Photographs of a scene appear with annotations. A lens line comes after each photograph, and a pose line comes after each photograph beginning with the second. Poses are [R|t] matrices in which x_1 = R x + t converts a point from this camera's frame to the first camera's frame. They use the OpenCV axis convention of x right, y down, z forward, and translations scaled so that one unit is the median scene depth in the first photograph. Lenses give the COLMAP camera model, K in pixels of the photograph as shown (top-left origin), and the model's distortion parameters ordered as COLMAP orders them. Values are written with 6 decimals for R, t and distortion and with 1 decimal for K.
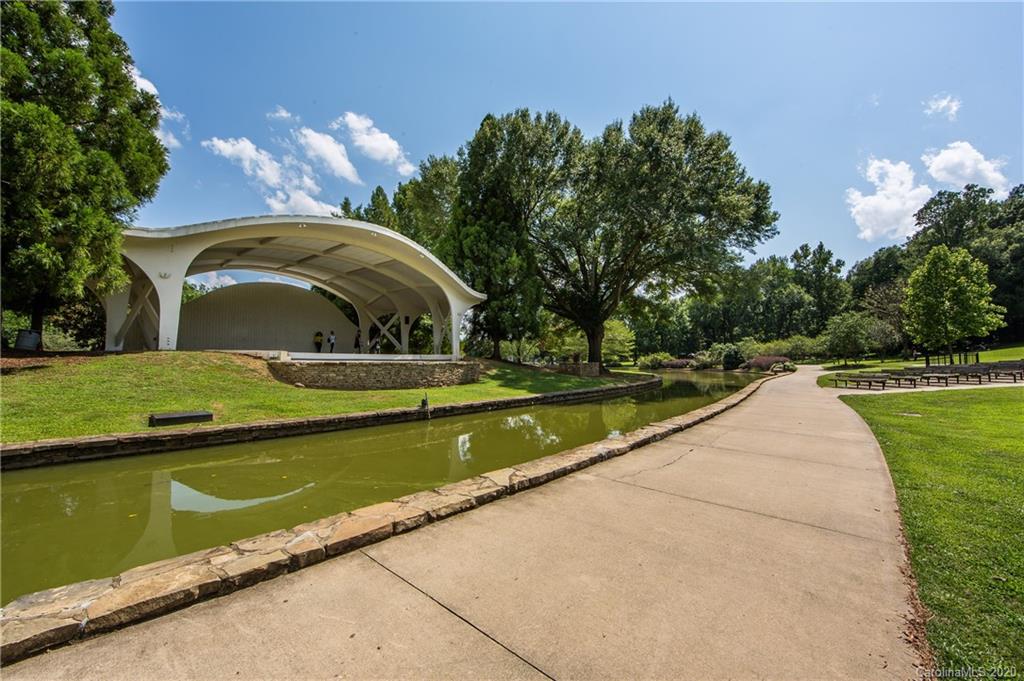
lens RADIAL K [[402.3, 0, 512.0], [0, 402.3, 340.5], [0, 0, 1]] dist [-0.000502, -0.000017]
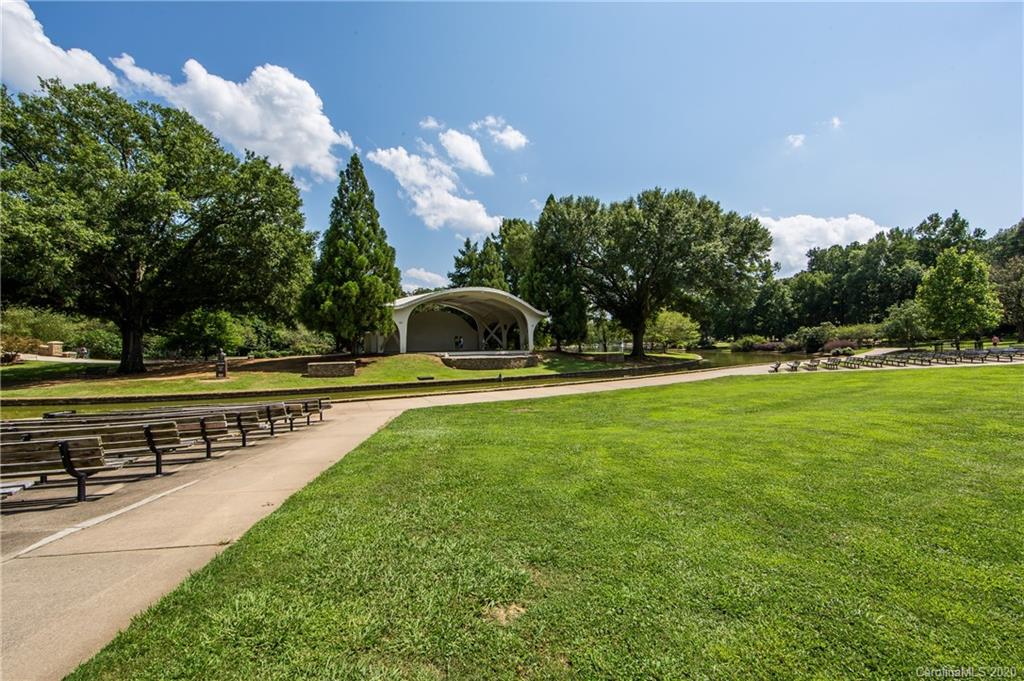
lens RADIAL K [[402.3, 0, 512.0], [0, 402.3, 340.5], [0, 0, 1]] dist [-0.000502, -0.000017]
pose [[0.959391, -0.012684, -0.281794, 0.217394], [0.026715, 0.998584, 0.046005, -0.068678], [0.280811, -0.051664, 0.958371, -0.537671]]
